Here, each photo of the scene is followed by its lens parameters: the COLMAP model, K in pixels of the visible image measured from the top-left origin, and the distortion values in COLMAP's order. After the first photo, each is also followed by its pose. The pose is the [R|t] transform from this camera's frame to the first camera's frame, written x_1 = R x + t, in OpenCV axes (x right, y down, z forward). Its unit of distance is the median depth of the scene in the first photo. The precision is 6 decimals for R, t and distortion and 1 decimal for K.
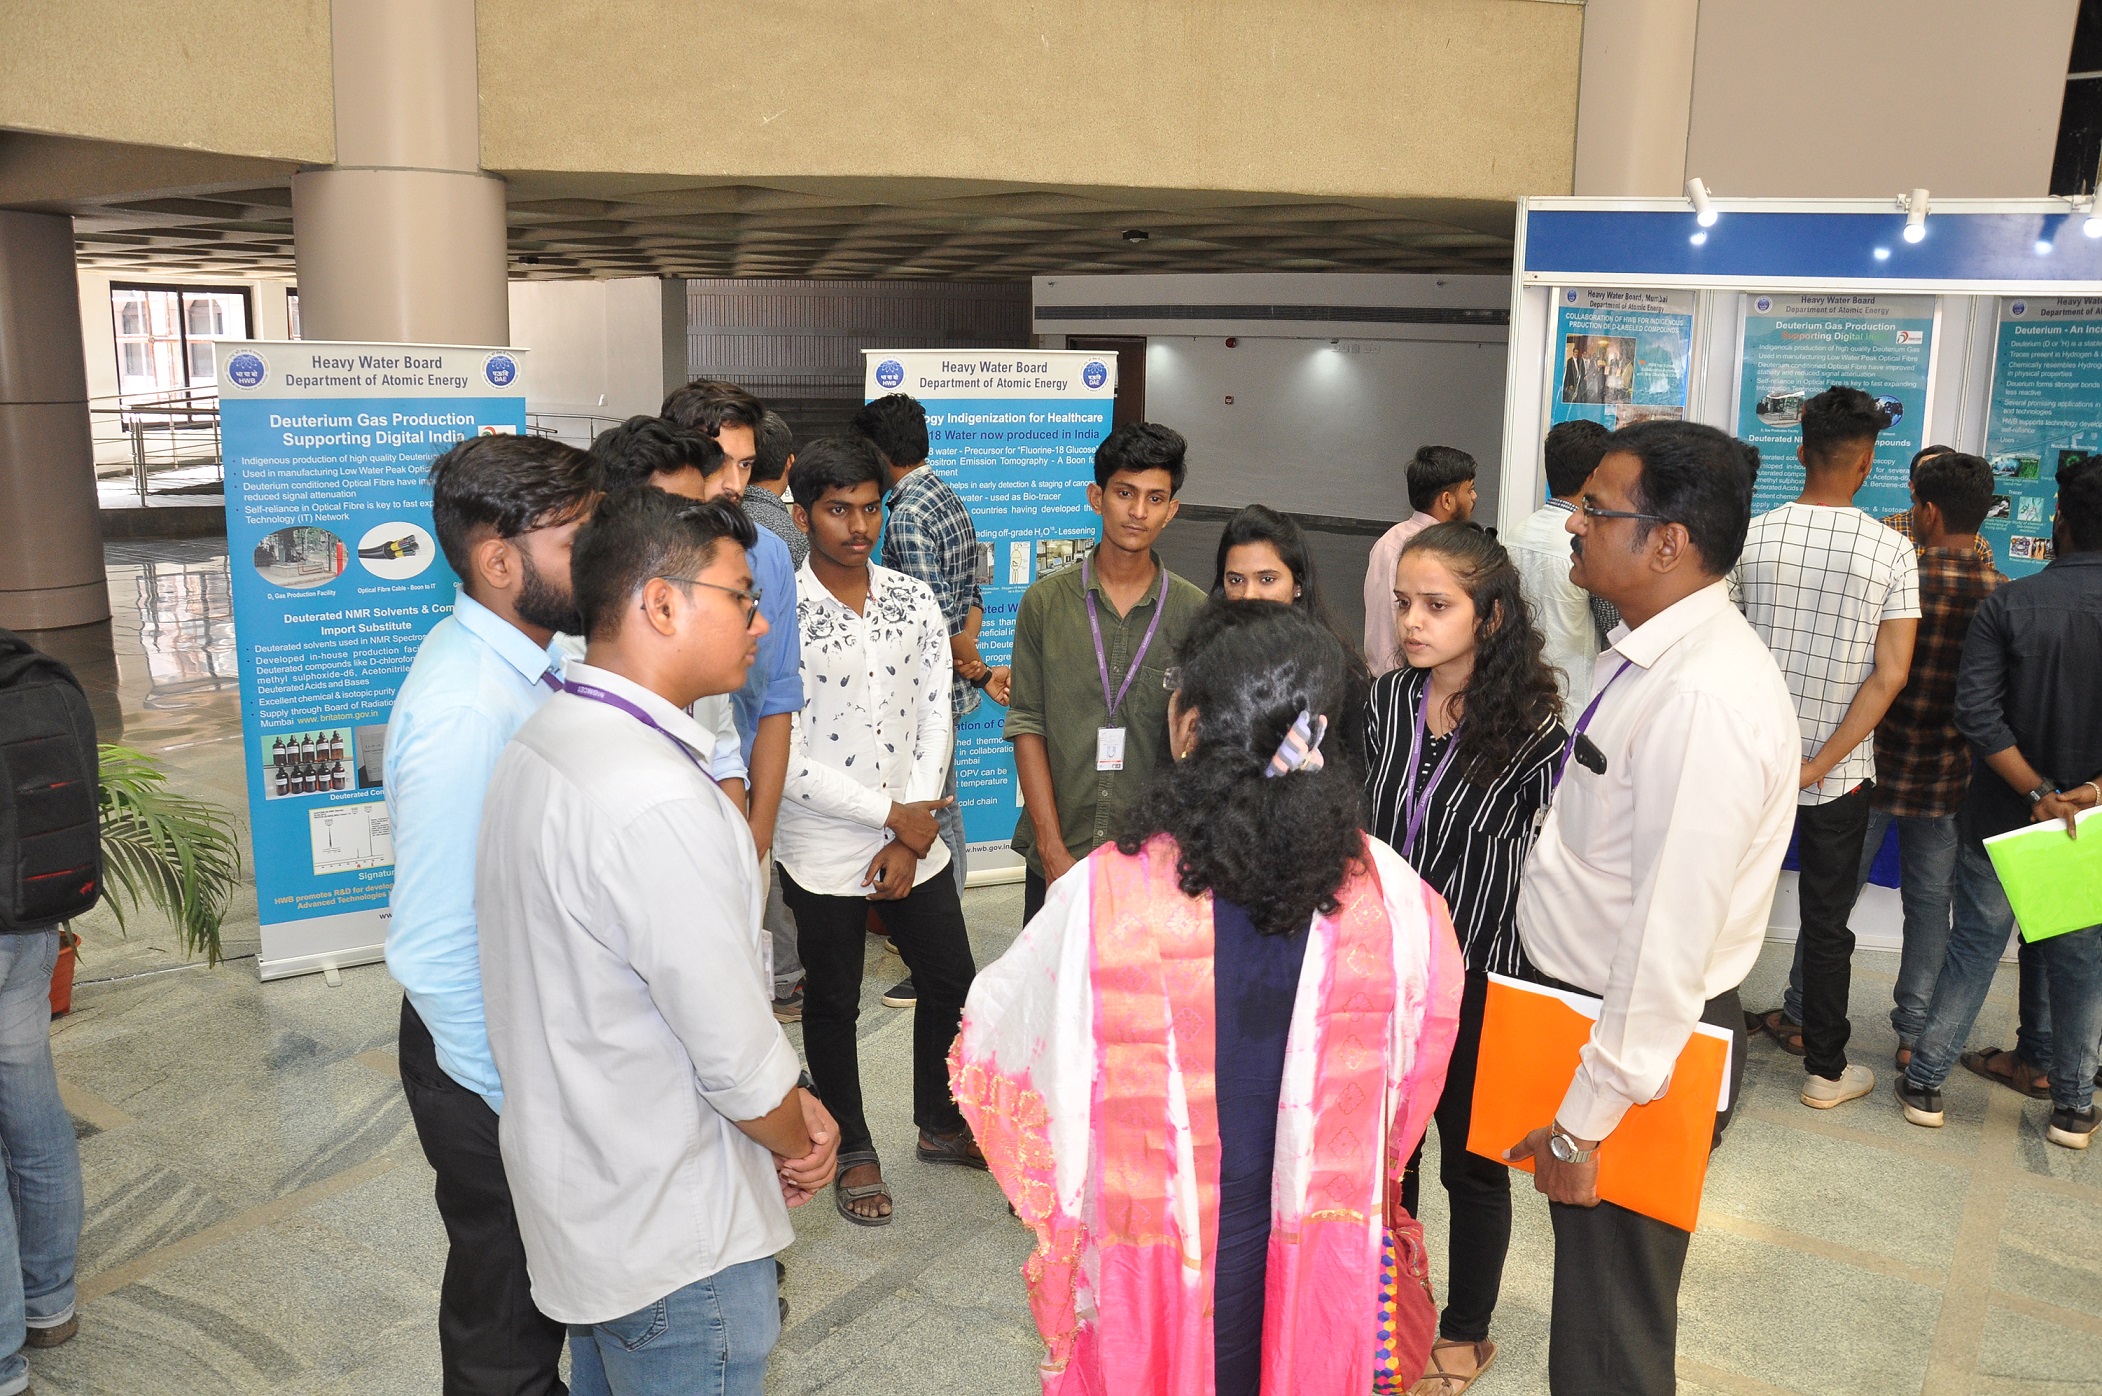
lens RADIAL K [[1538.0, 0, 1051.0], [0, 1538.0, 698.0], [0, 0, 1]] dist [-0.139807, 0.004840]
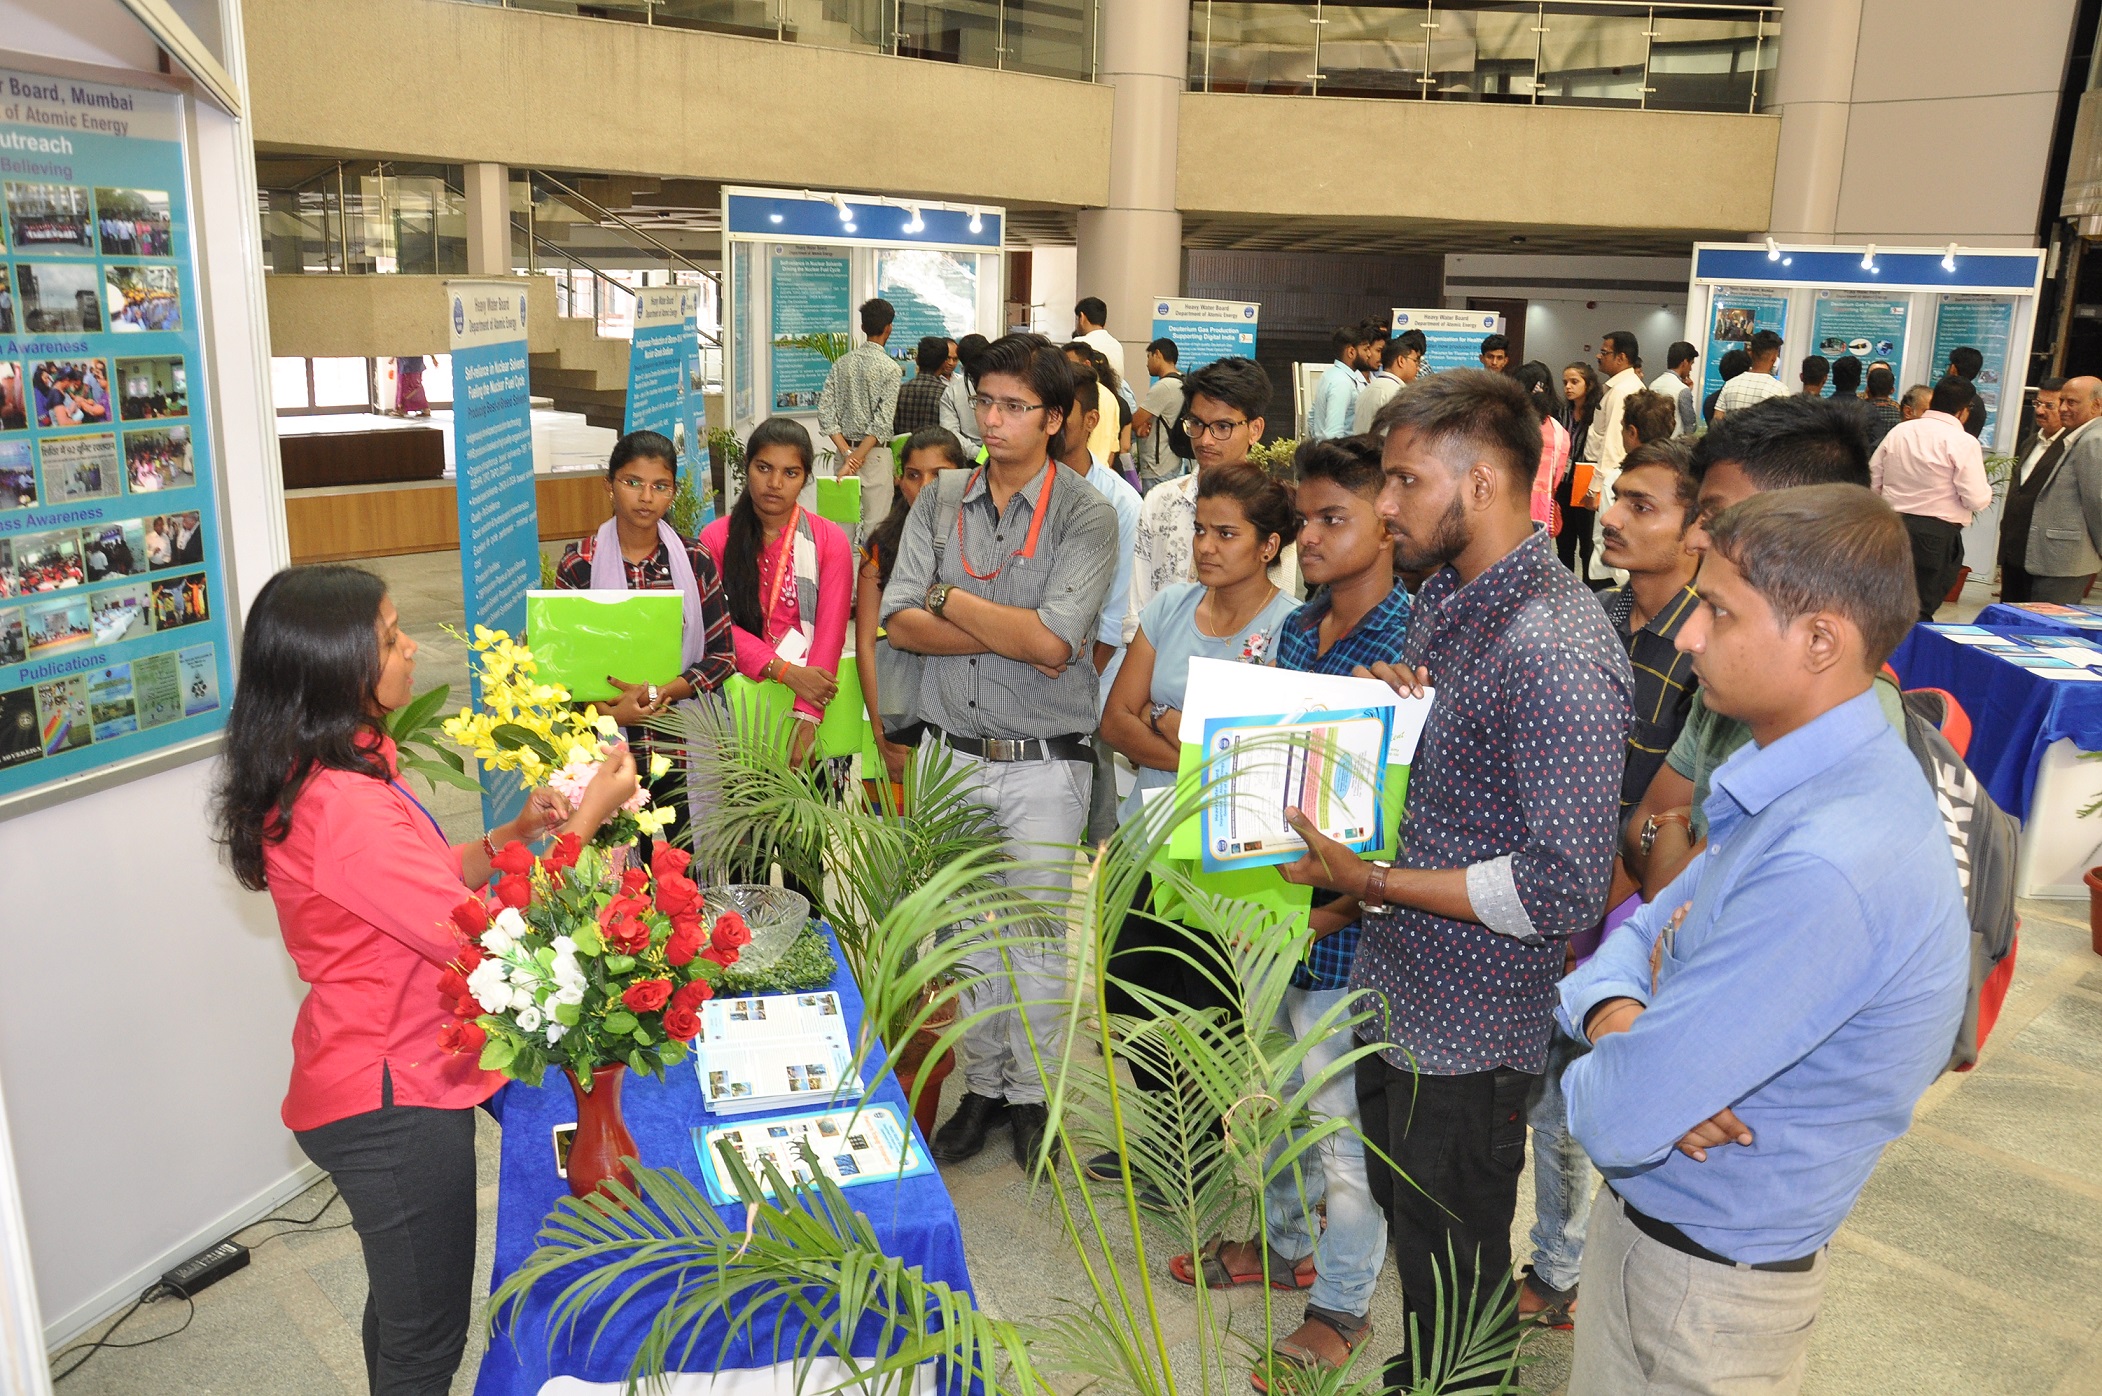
lens RADIAL K [[1538.0, 0, 1051.0], [0, 1538.0, 698.0], [0, 0, 1]] dist [-0.139807, 0.004840]
pose [[0.969682, 0.063701, -0.235923, -0.034327], [-0.056384, 0.997699, 0.037637, 0.277491], [0.237778, -0.023193, 0.971043, -1.248447]]
